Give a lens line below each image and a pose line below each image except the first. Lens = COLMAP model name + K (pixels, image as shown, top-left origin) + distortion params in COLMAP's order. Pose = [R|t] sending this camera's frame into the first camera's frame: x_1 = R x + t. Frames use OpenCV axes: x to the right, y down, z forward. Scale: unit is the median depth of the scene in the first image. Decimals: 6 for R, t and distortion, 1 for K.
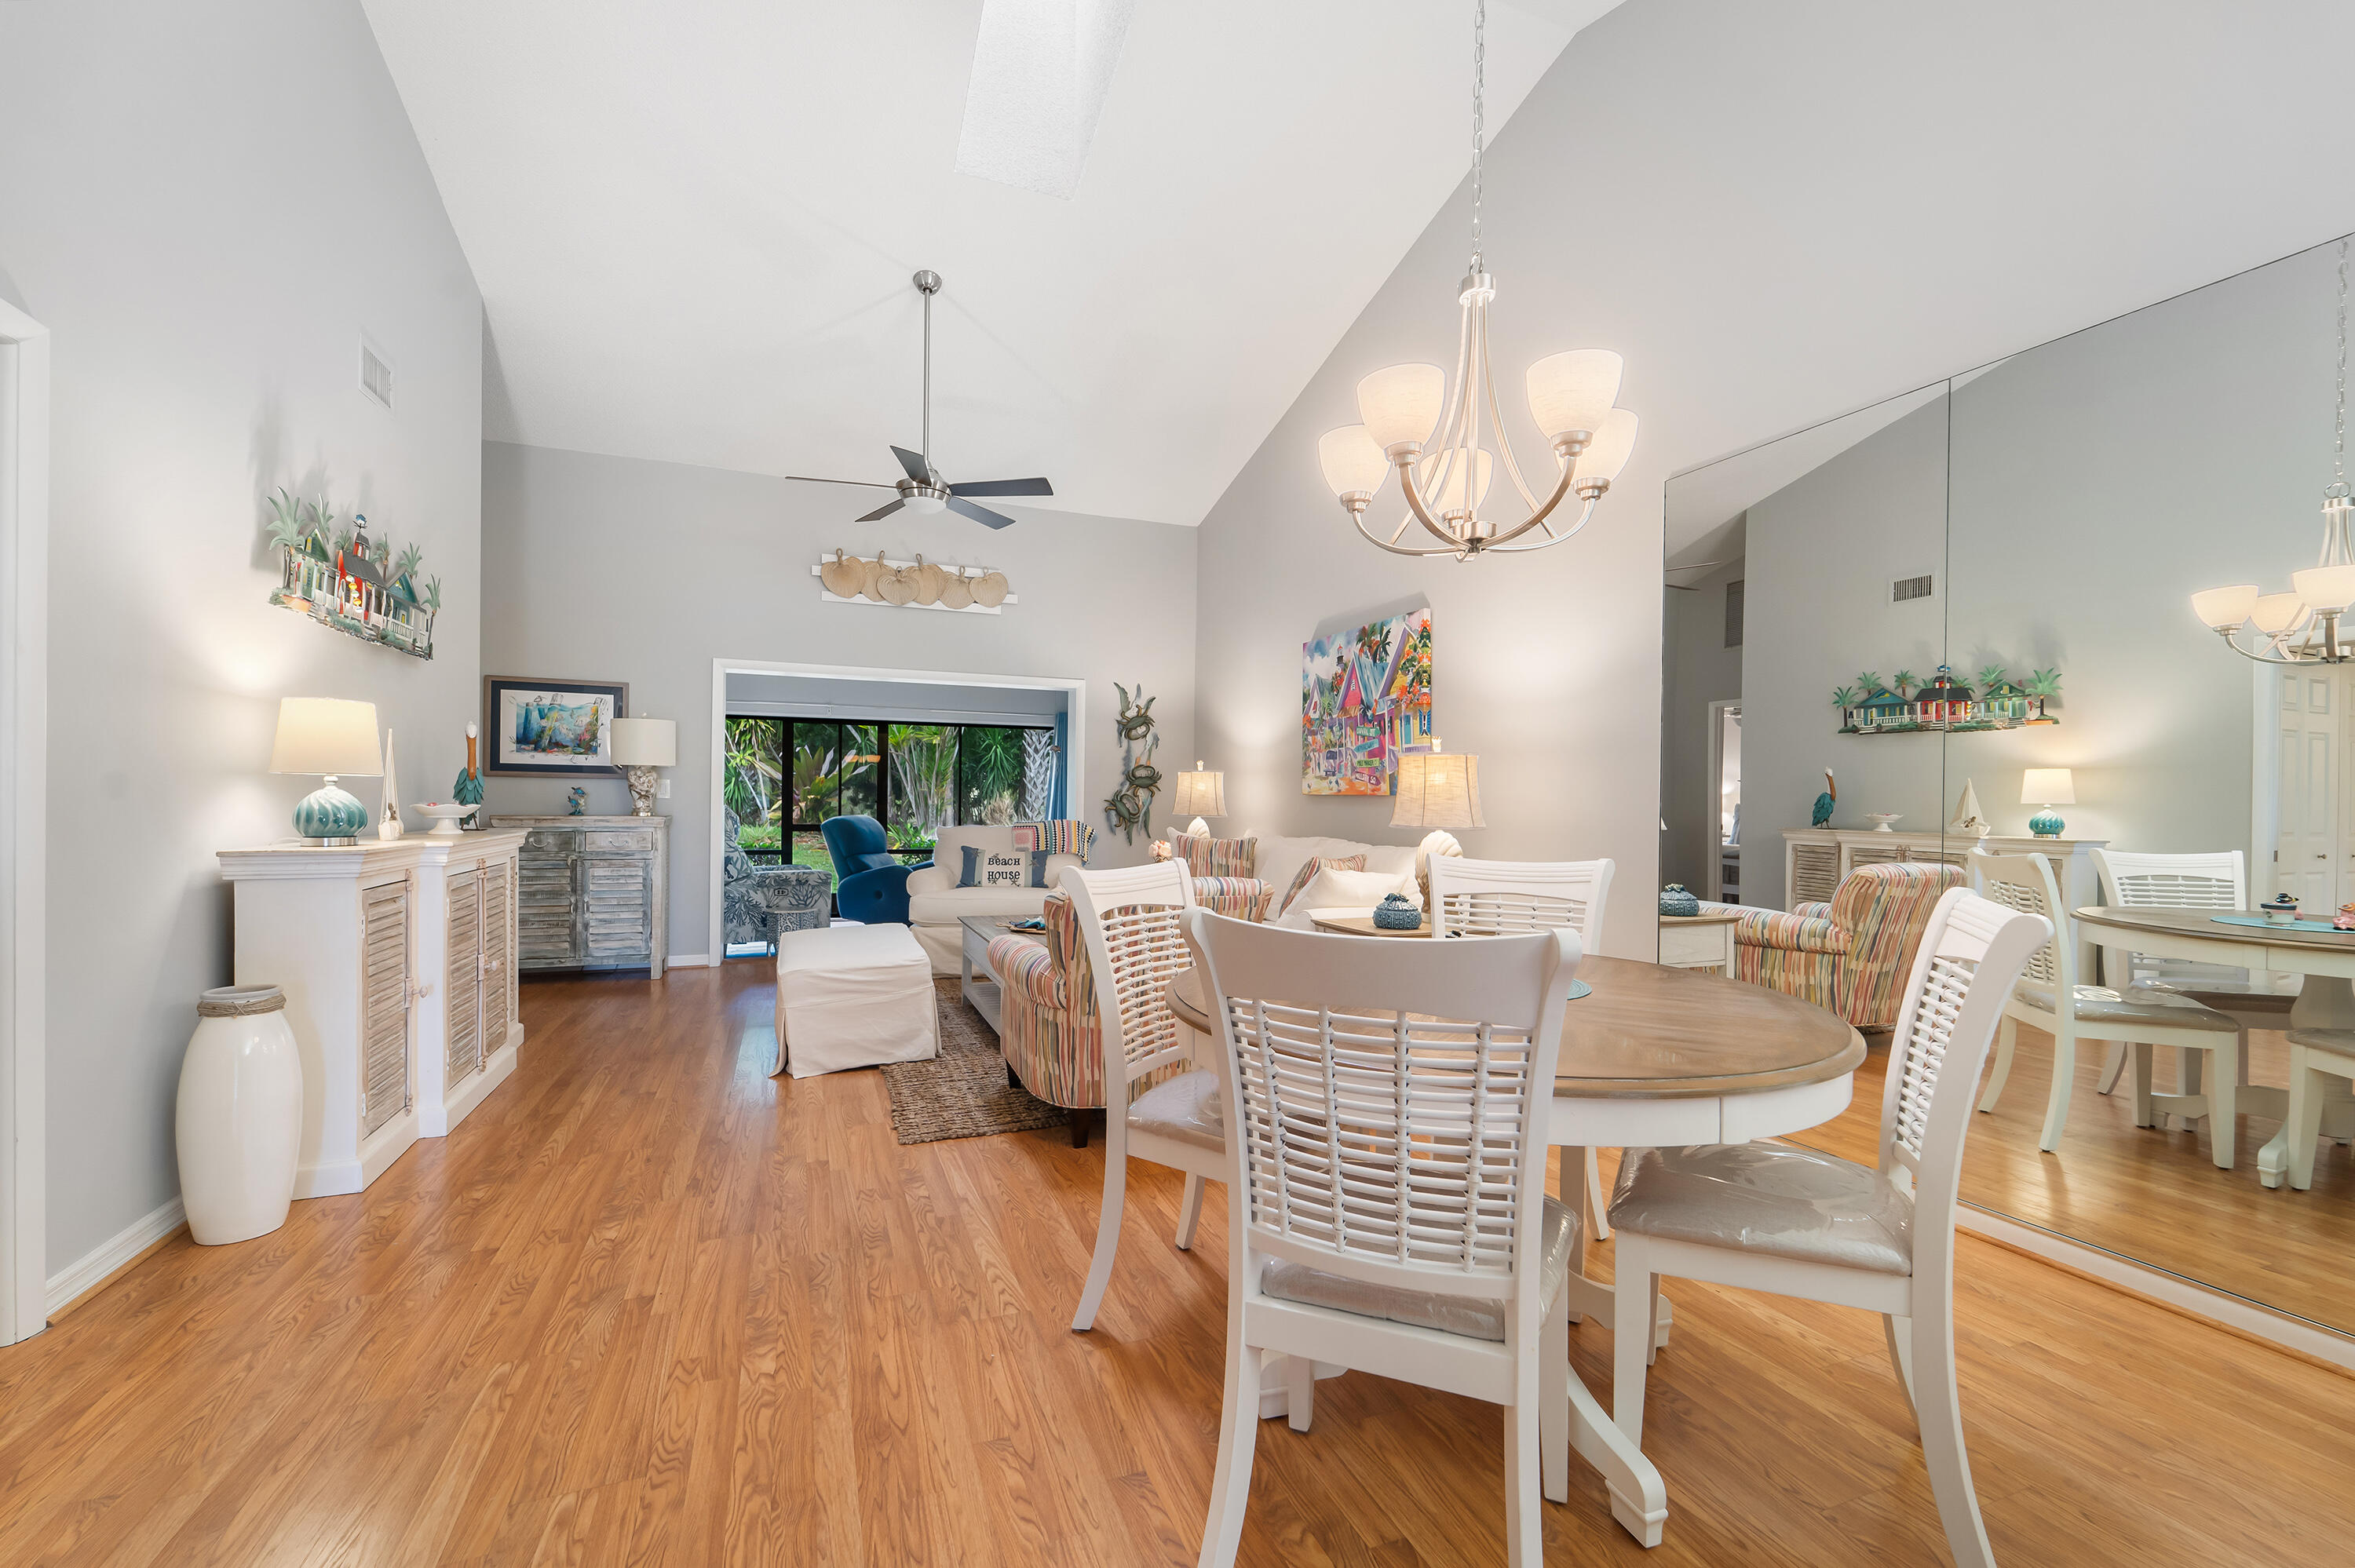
lens RADIAL K [[946.9, 0, 1183.5], [0, 946.9, 798.6], [0, 0, 1]] dist [0.000294, -0.000090]
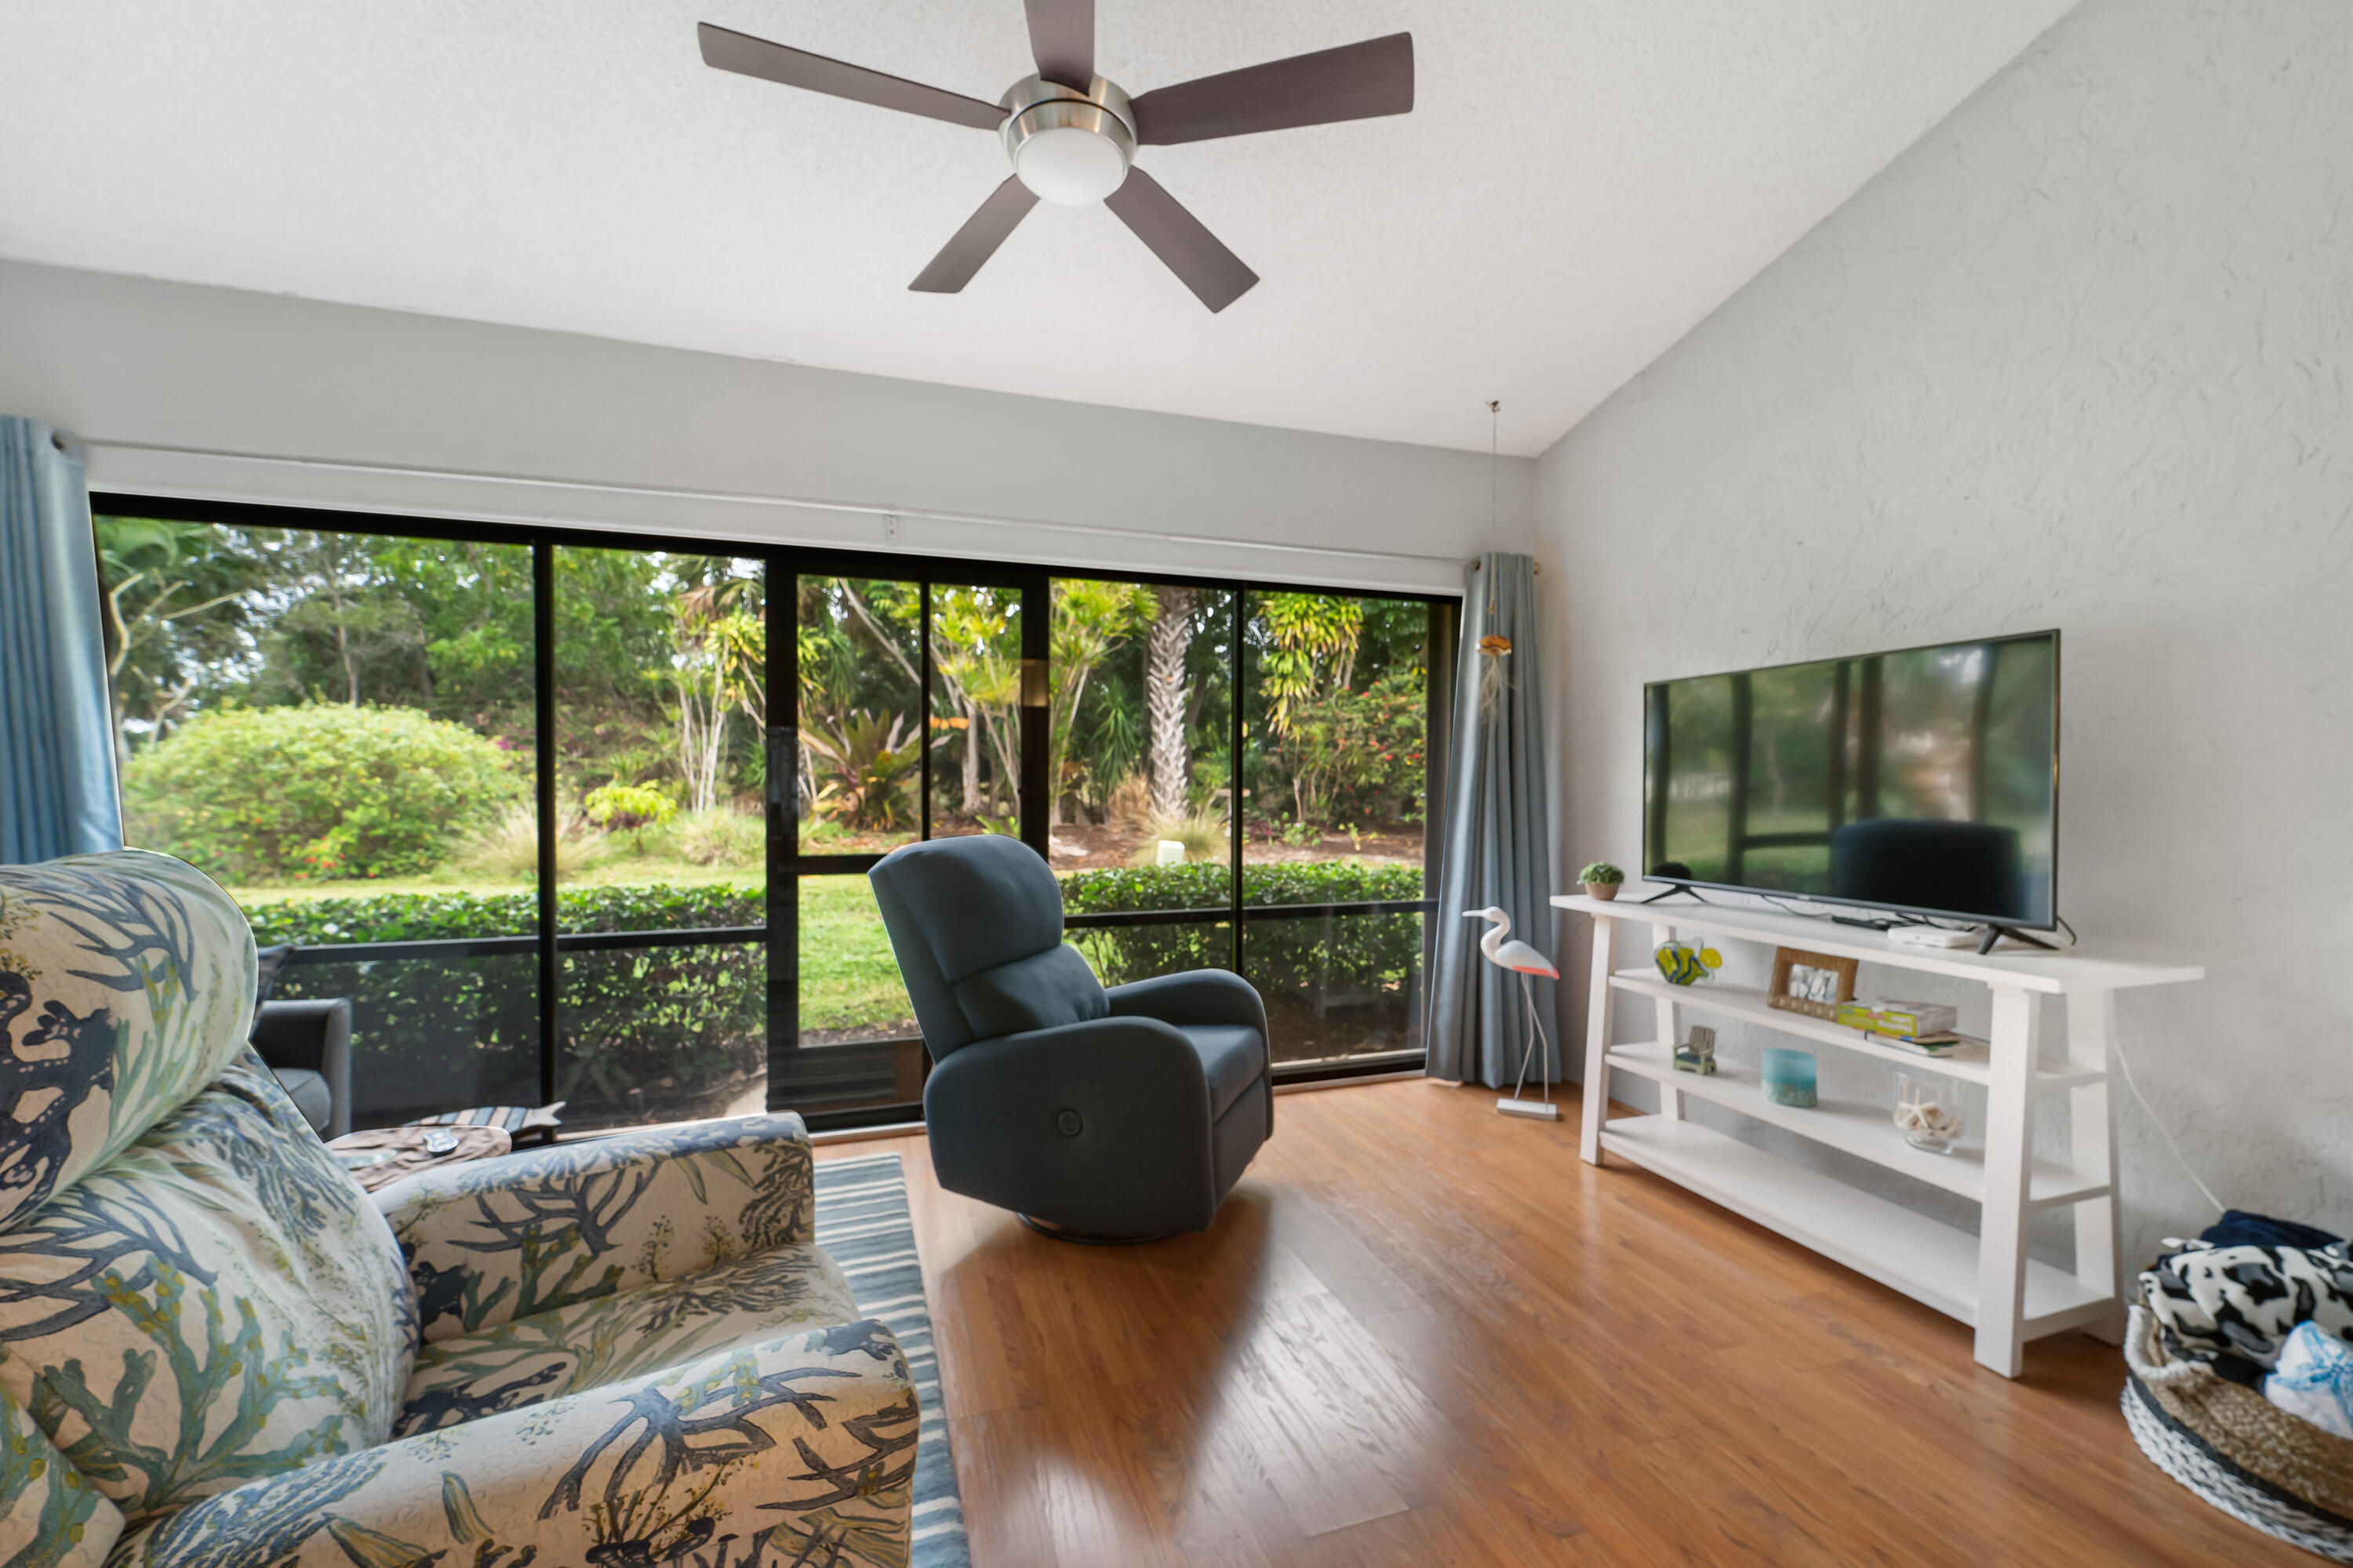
lens RADIAL K [[946.3, 0, 1182.5], [0, 946.3, 798.6], [0, 0, 1]] dist [0.000294, -0.000090]
pose [[0.997794, -0.005158, -0.066188, -0.402639], [0.006518, 0.999772, 0.020345, -0.001398], [0.066068, -0.020732, 0.997600, 1.078094]]
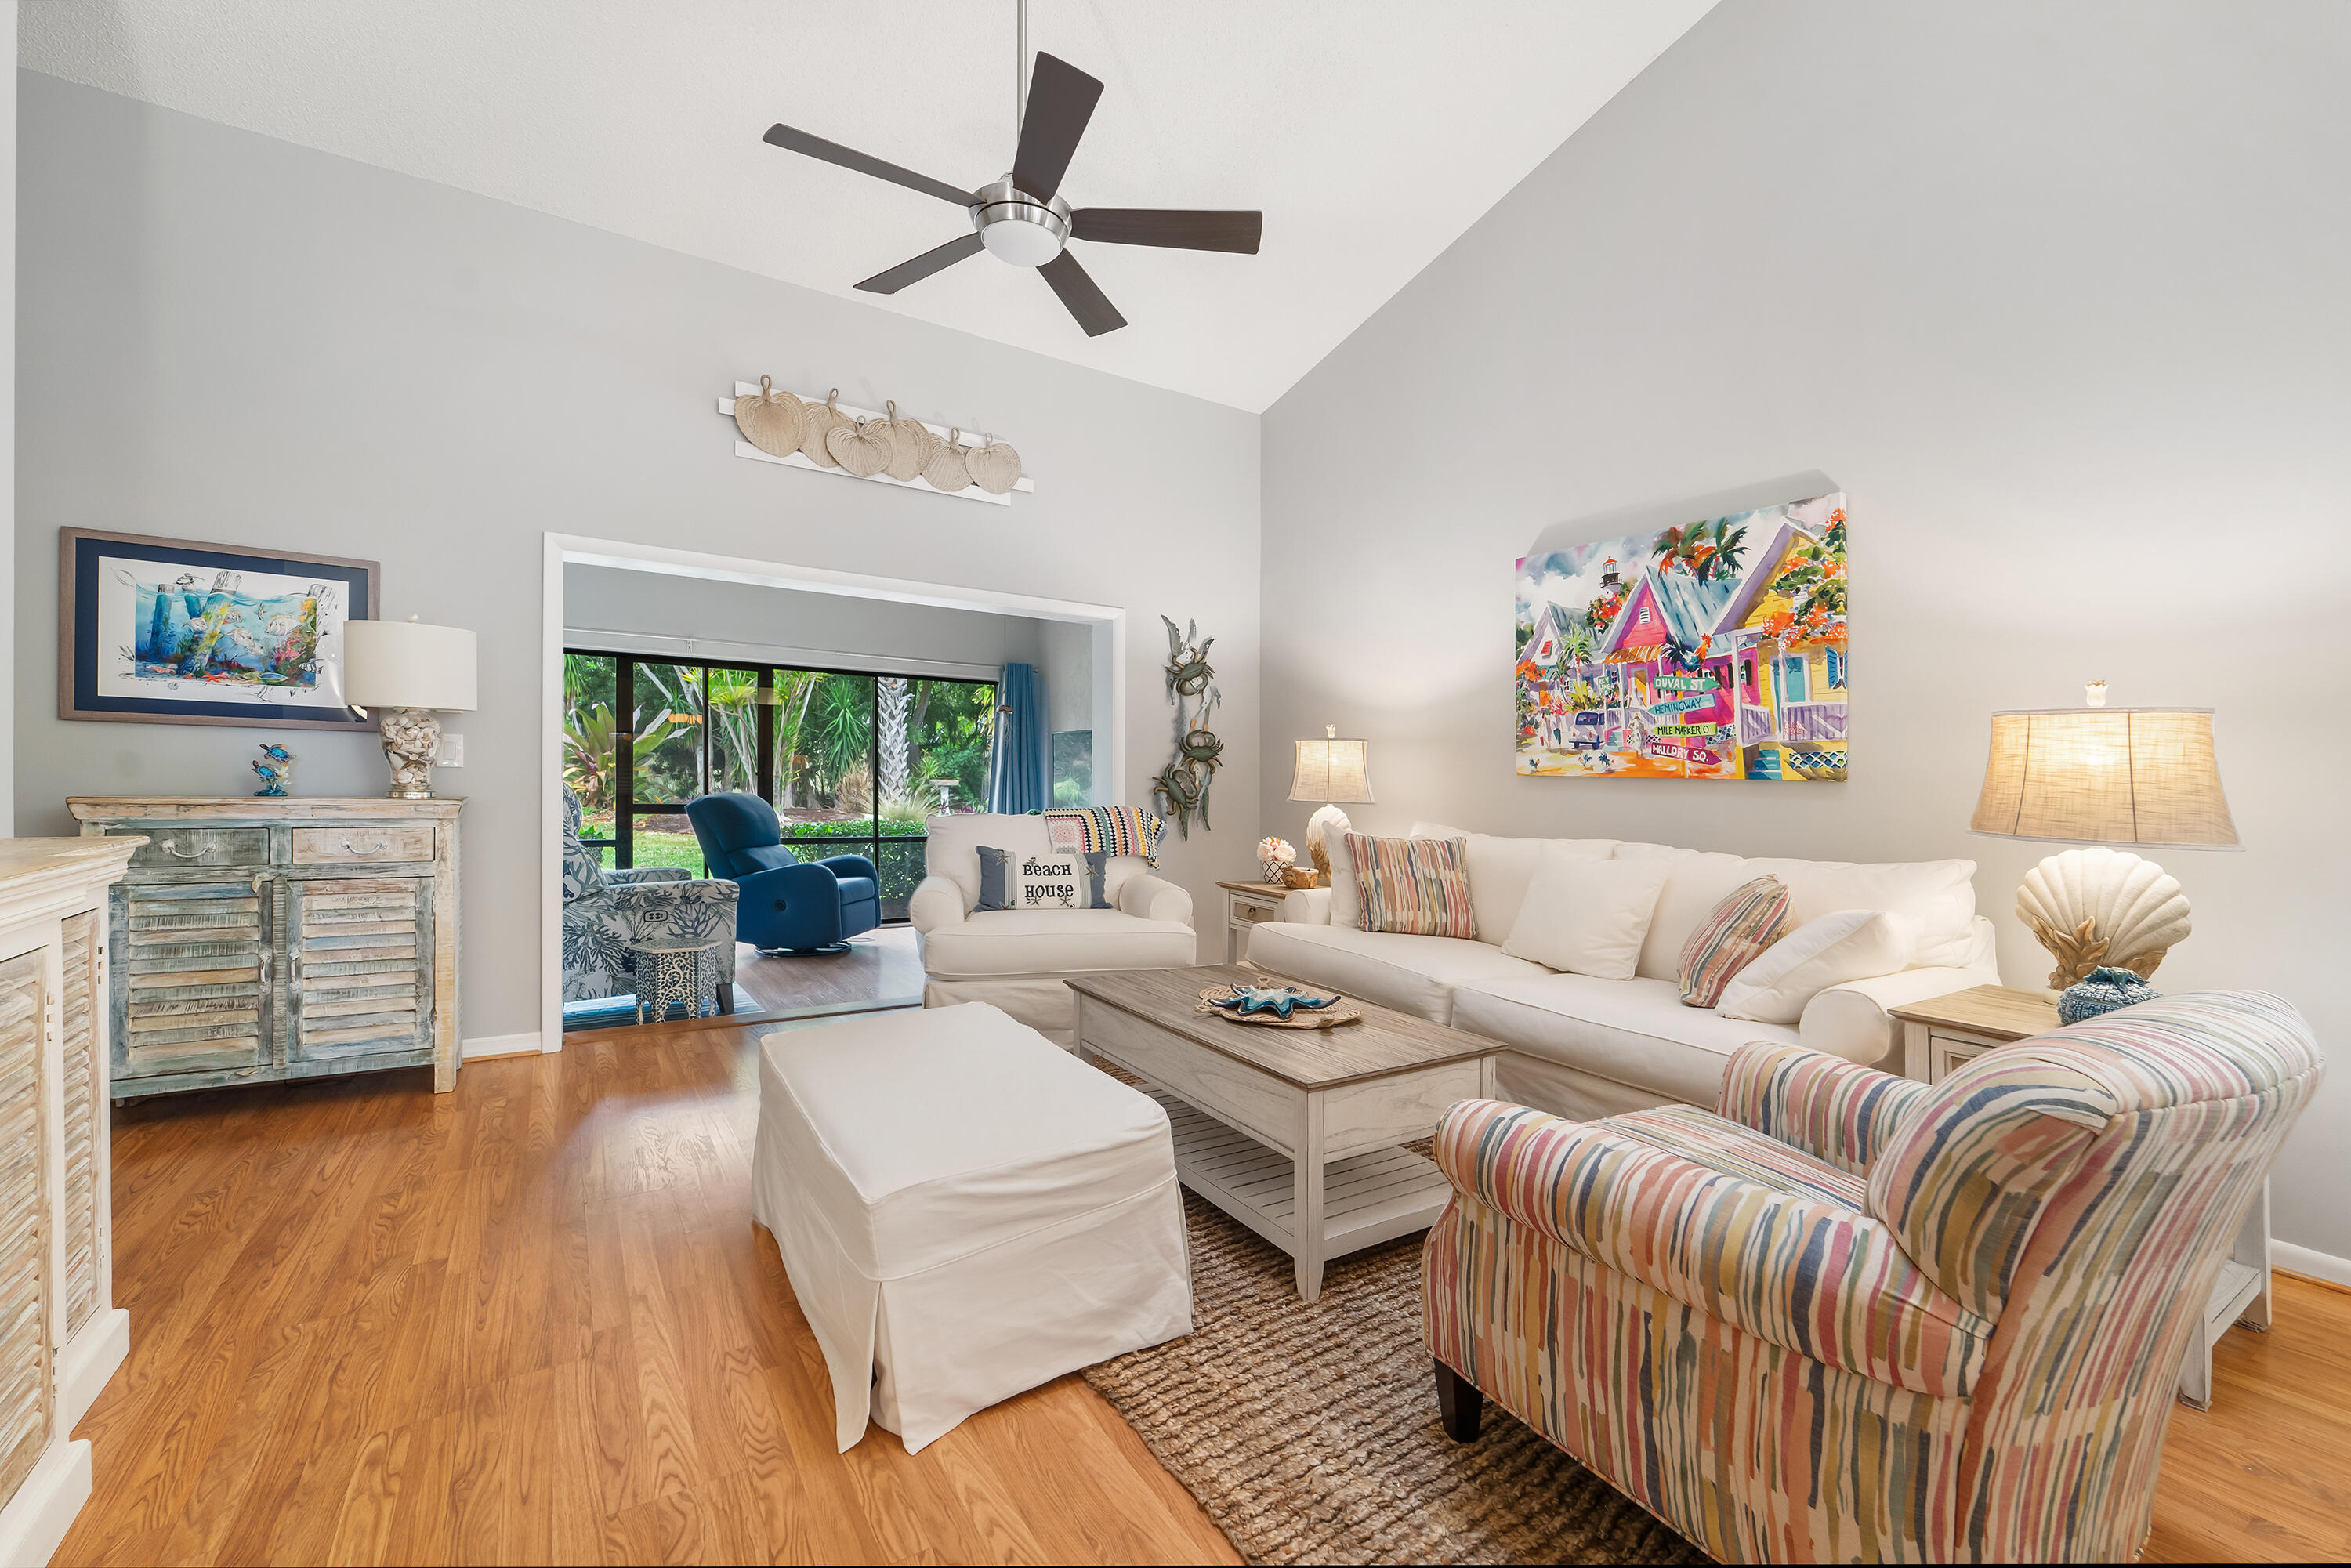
lens RADIAL K [[929.4, 0, 1212.1], [0, 929.4, 792.8], [0, 0, 1]] dist [0.000624, -0.000702]
pose [[0.975207, 0.008027, 0.221147, -0.236264], [-0.012811, 0.999714, 0.020205, -0.002142], [-0.220922, -0.022537, 0.975031, 0.366587]]
